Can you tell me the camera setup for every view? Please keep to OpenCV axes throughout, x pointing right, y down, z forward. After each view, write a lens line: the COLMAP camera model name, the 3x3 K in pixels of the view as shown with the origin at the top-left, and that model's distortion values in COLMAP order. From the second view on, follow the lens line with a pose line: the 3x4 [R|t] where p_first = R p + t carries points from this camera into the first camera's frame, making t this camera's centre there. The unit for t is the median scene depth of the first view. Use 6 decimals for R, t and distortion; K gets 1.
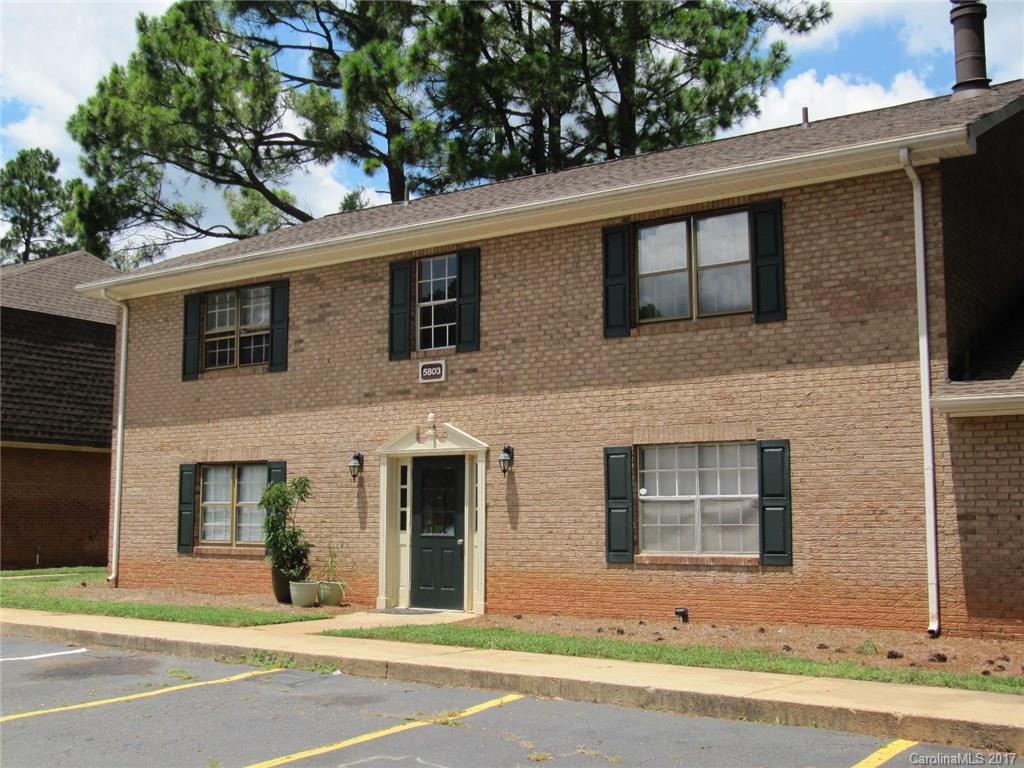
lens RADIAL K [[1245.2, 0, 514.3], [0, 1245.2, 389.8], [0, 0, 1]] dist [0.009898, 0.000000]
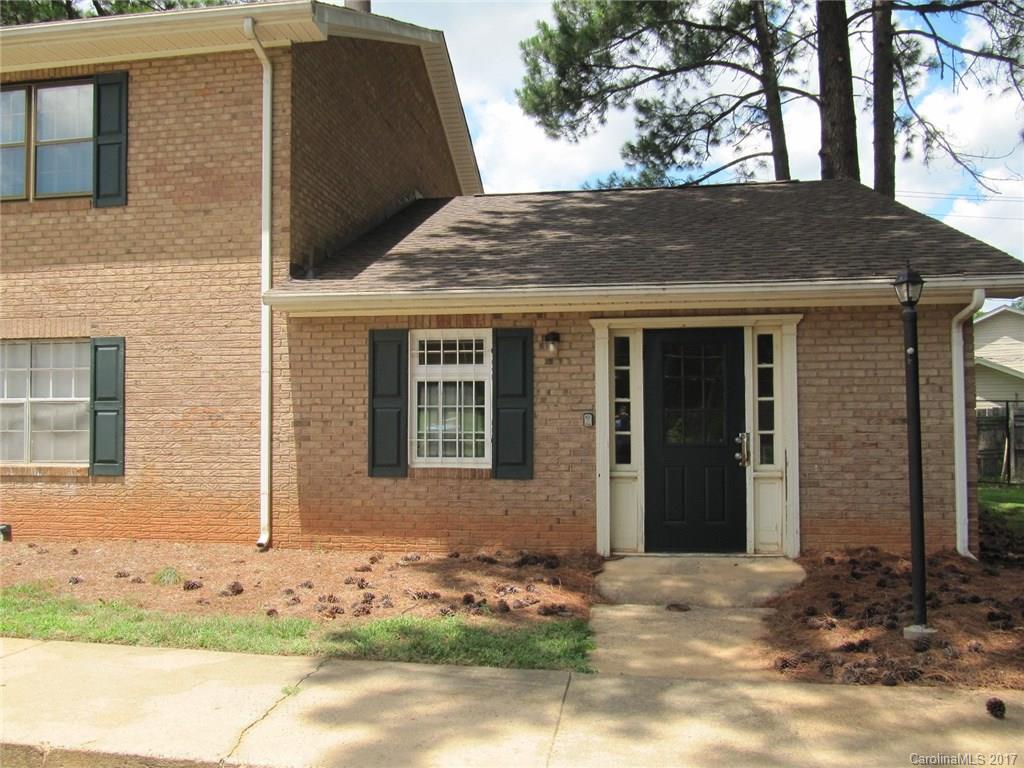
lens RADIAL K [[838.0, 0, 512.5], [0, 838.0, 381.2], [0, 0, 1]] dist [-0.051303, -0.003808]
pose [[0.902729, 0.010265, 0.430088, 0.221023], [-0.041126, 0.997196, 0.062520, 0.022811], [-0.428240, -0.074126, 0.900620, 0.342150]]
